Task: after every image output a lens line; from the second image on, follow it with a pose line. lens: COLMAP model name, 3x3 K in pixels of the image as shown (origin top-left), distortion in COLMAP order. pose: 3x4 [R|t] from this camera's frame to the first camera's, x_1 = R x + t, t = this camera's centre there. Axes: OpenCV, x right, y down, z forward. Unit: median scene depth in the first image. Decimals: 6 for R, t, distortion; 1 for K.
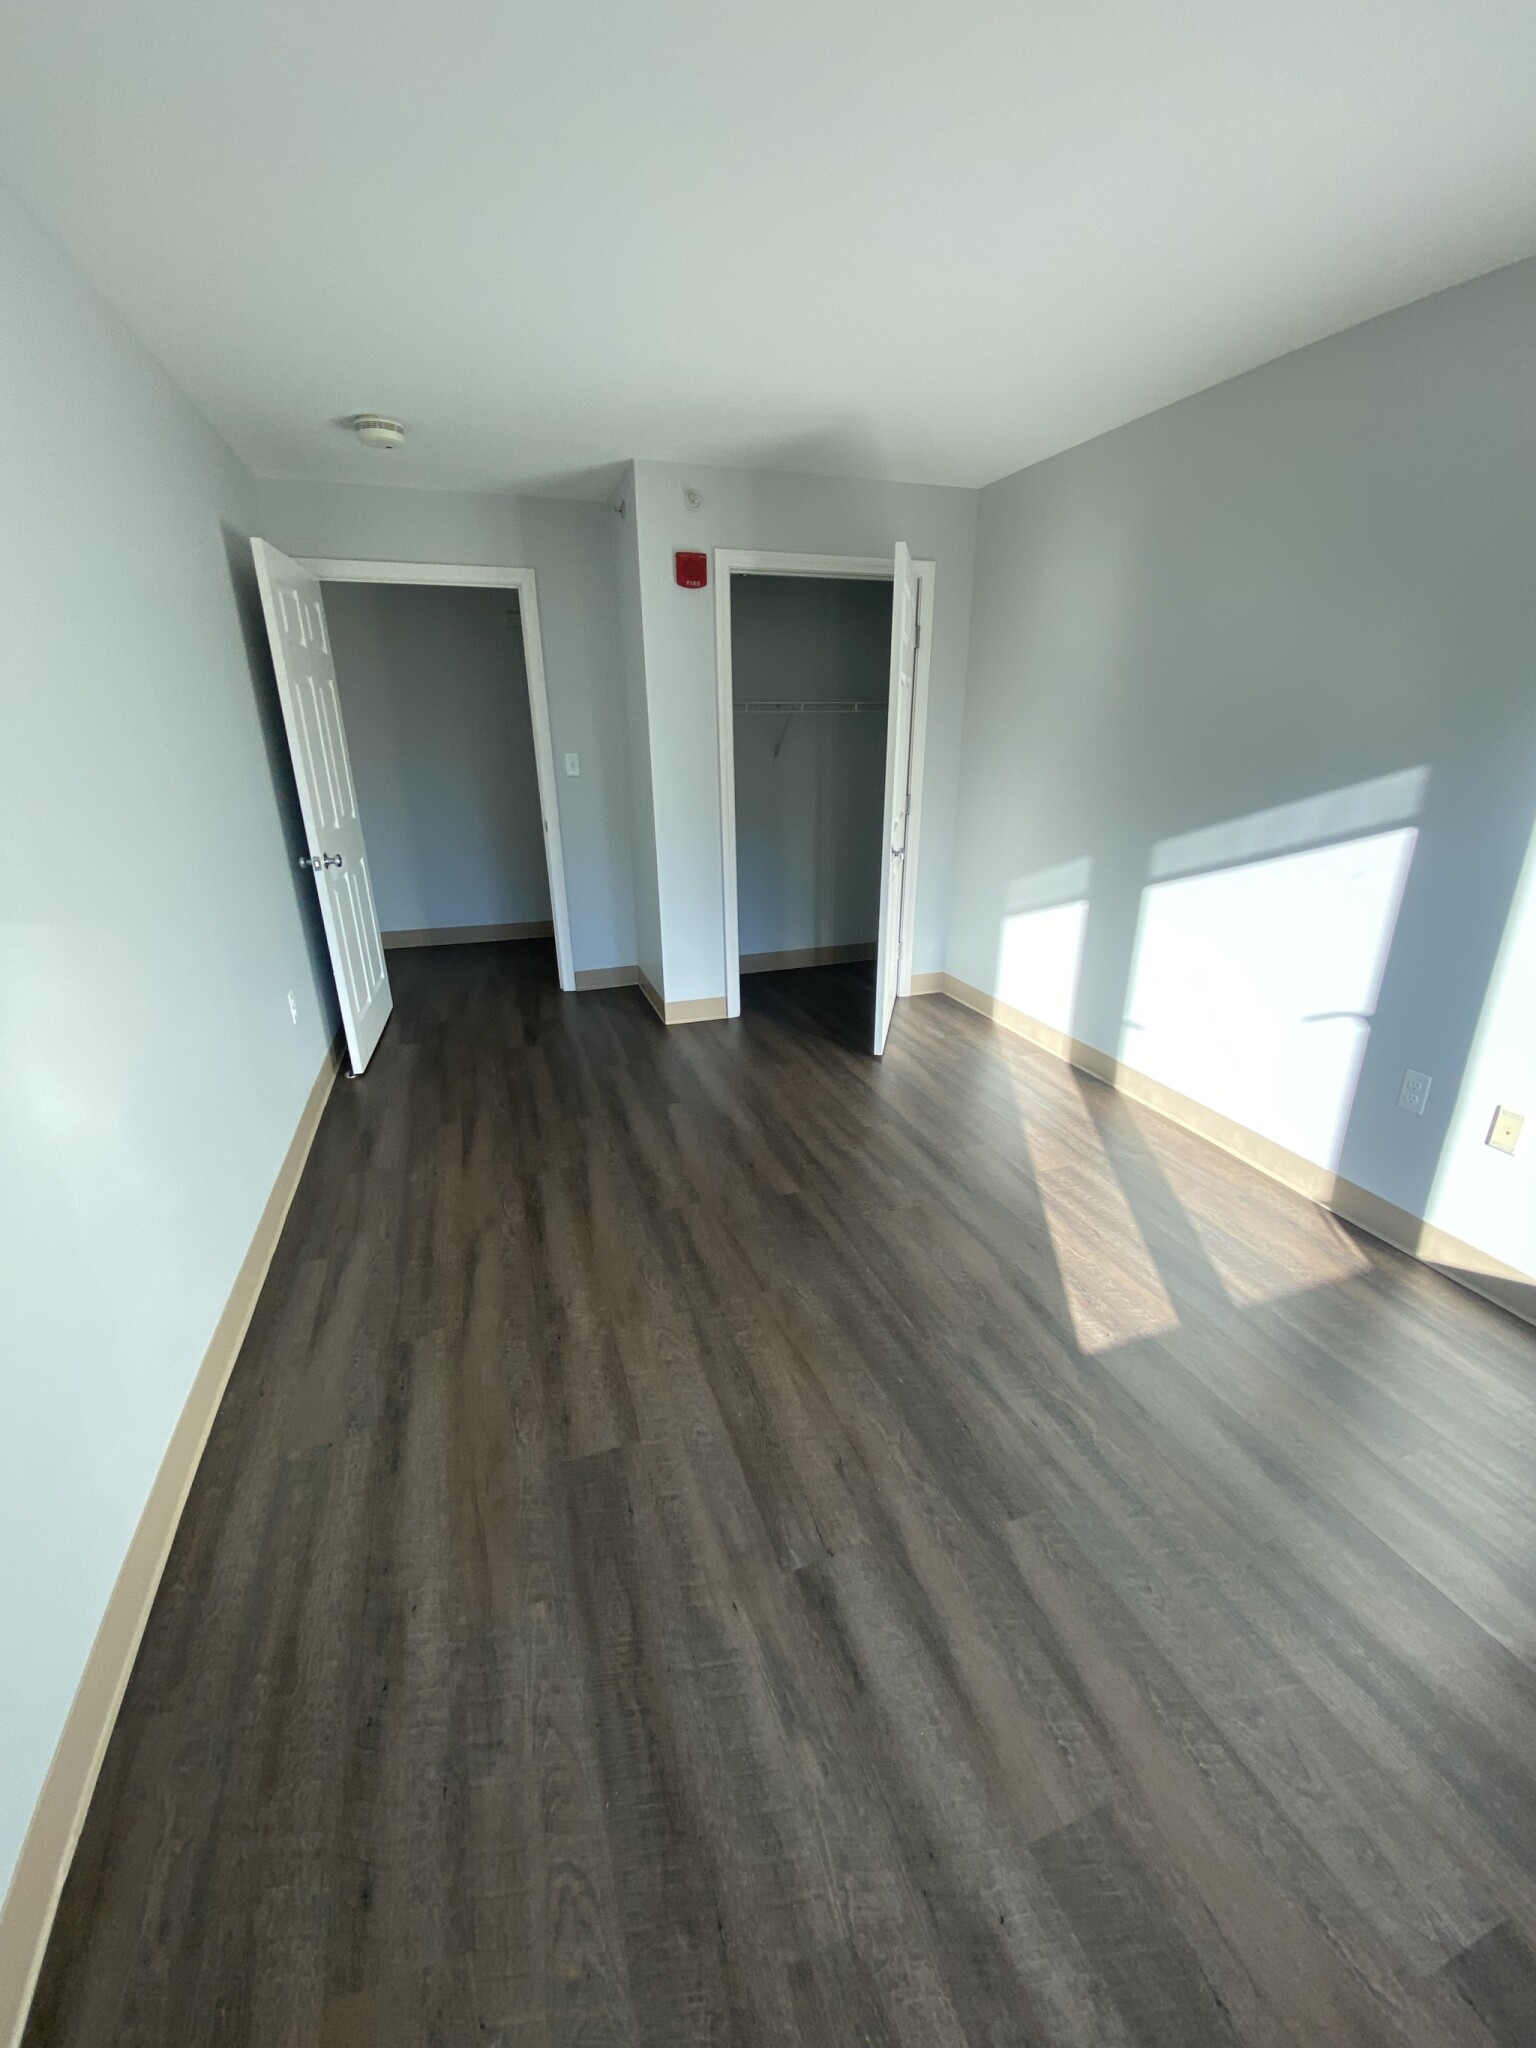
lens RADIAL K [[842.4, 0, 766.0], [0, 842.4, 1015.5], [0, 0, 1]] dist [0.007061, -0.013819]
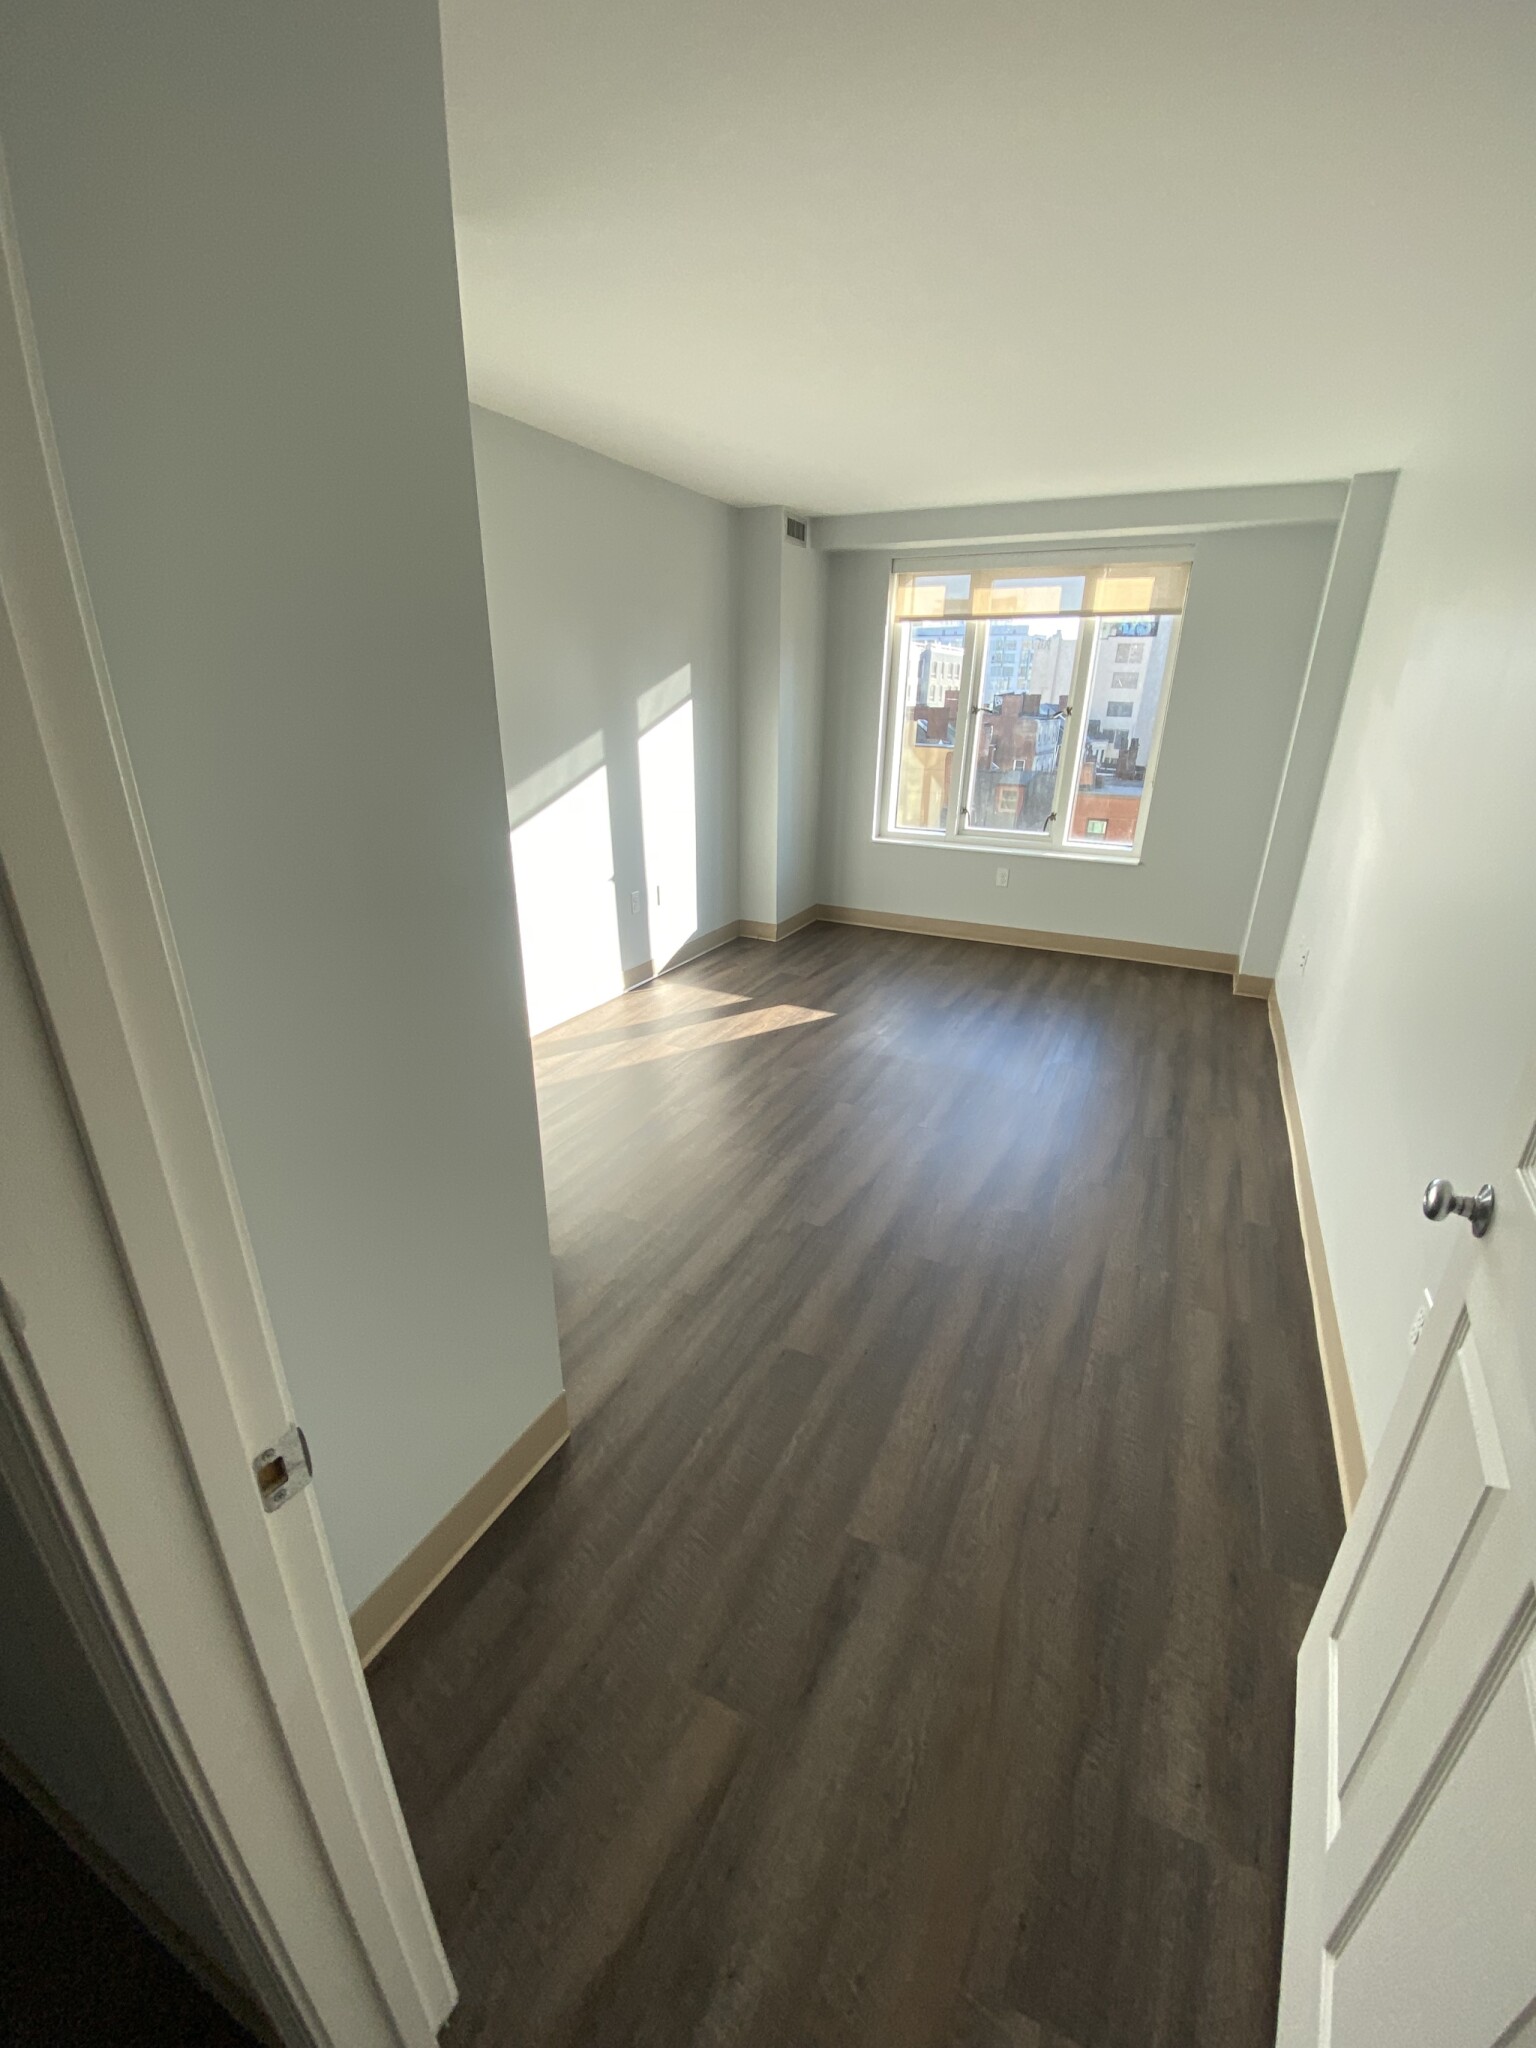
lens RADIAL K [[832.0, 0, 771.1], [0, 832.0, 1030.9], [0, 0, 1]] dist [0.007031, -0.013326]
pose [[-0.702401, -0.267907, 0.659438, -1.071788], [0.232280, 0.789466, 0.568146, -0.948613], [-0.672815, 0.552240, -0.492292, 2.634322]]
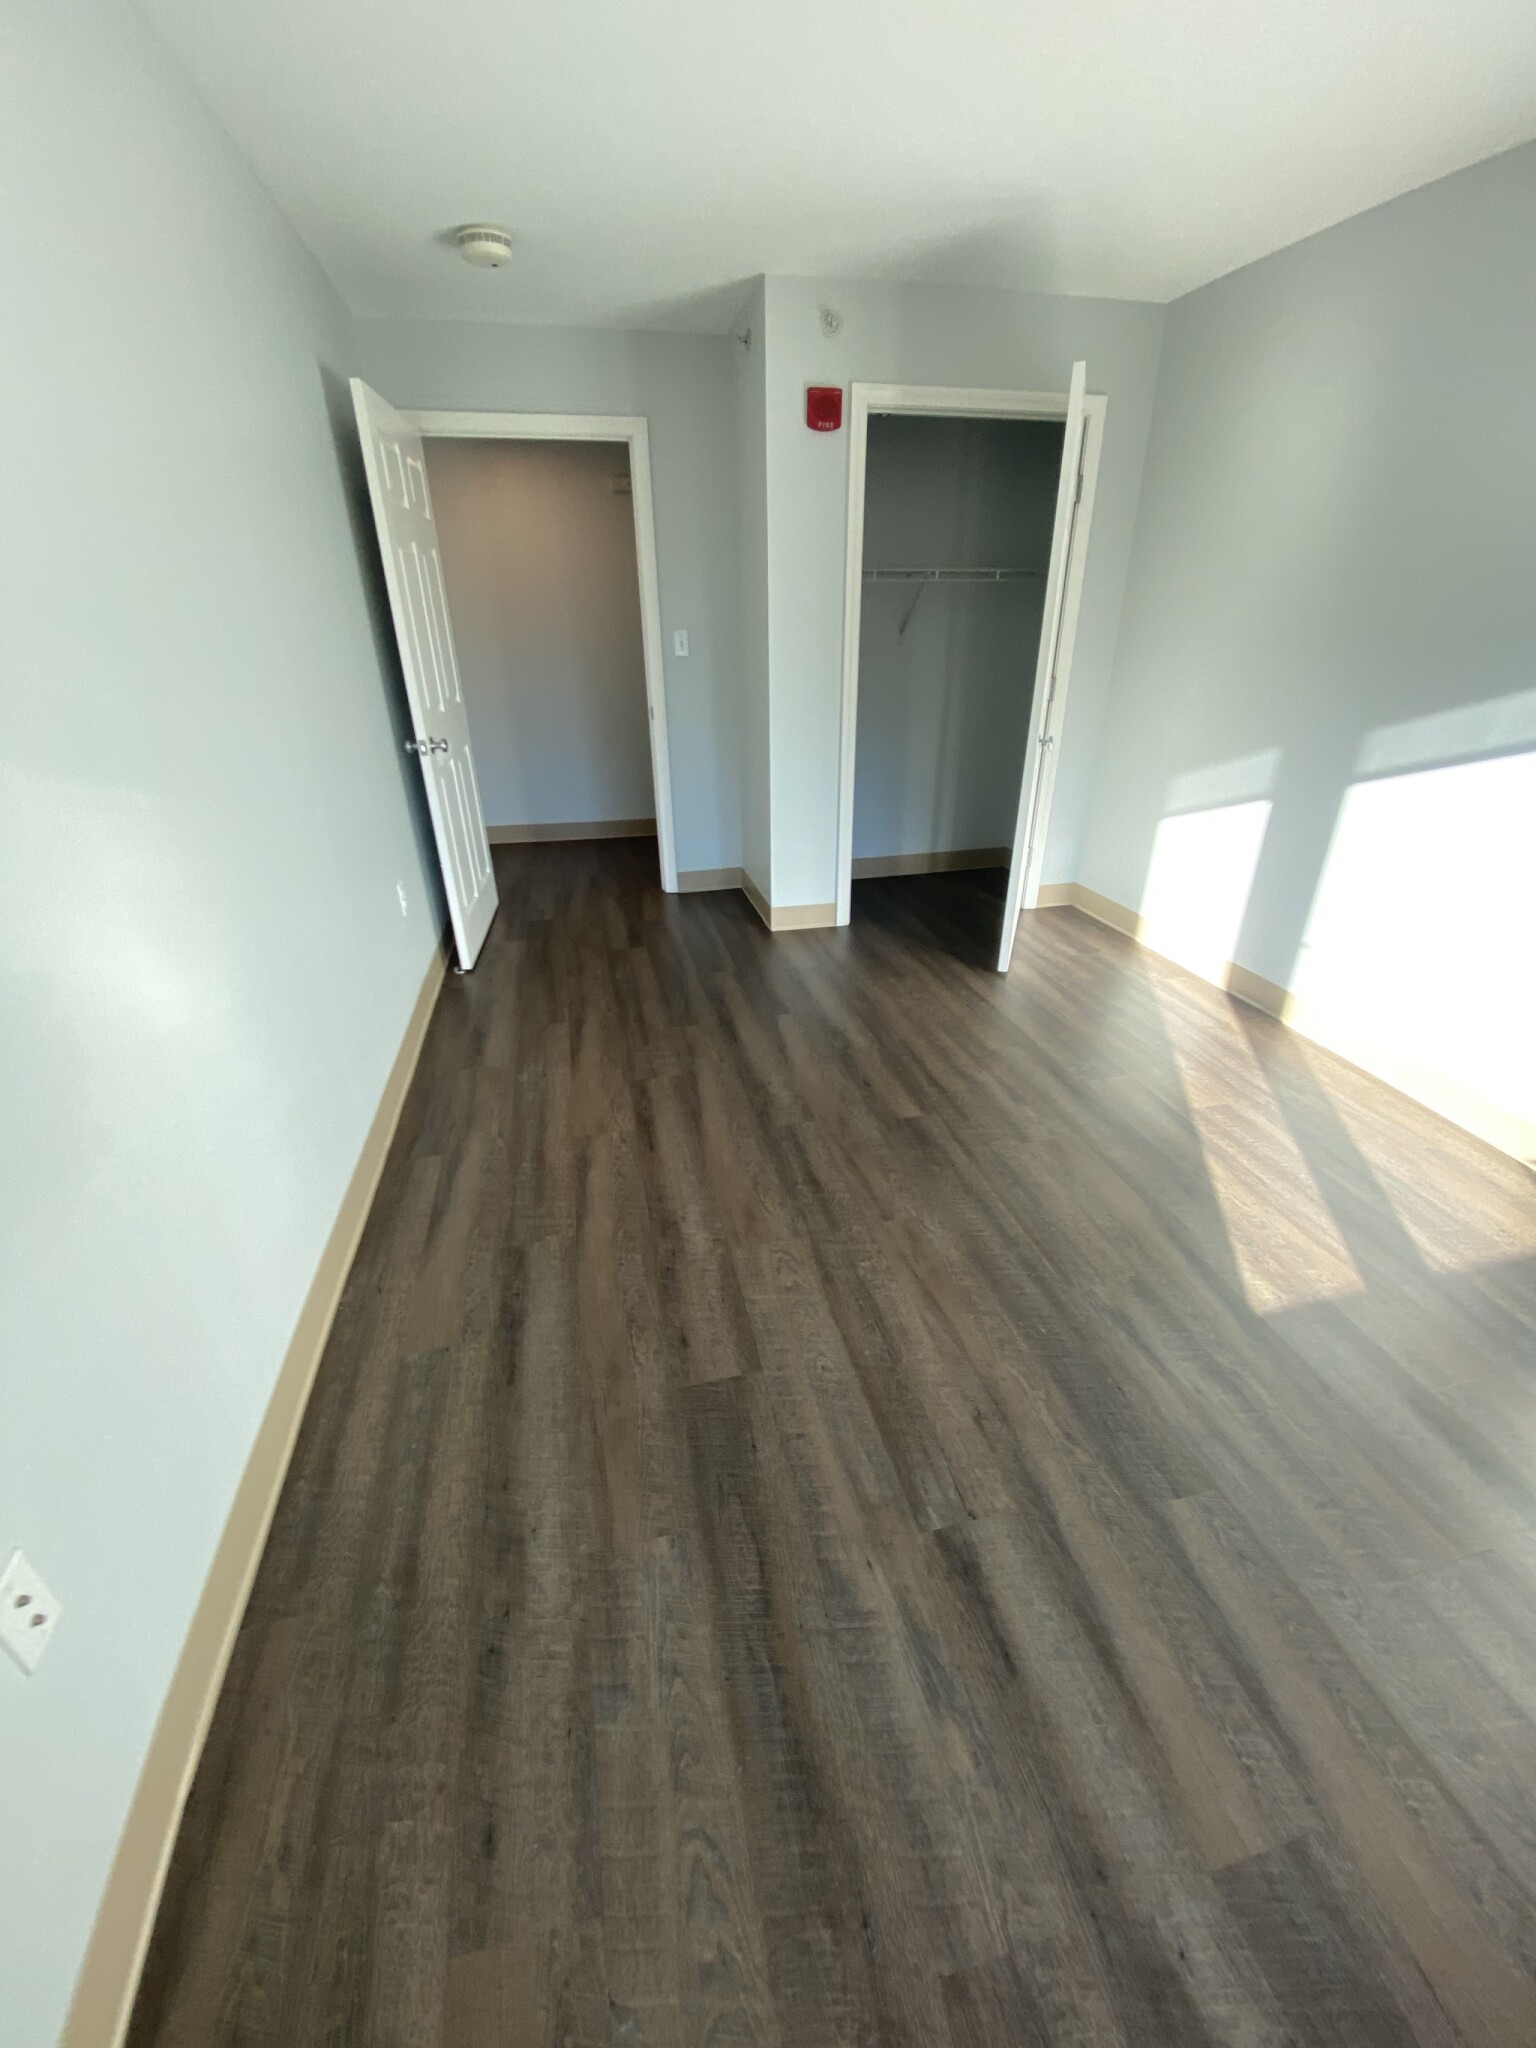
lens RADIAL K [[832.0, 0, 771.1], [0, 832.0, 1030.9], [0, 0, 1]] dist [0.007031, -0.013326]
pose [[0.994463, 0.047117, -0.093935, -0.075155], [-0.034779, 0.991047, 0.128906, 0.005263], [0.099167, -0.124925, 0.987198, 0.137542]]
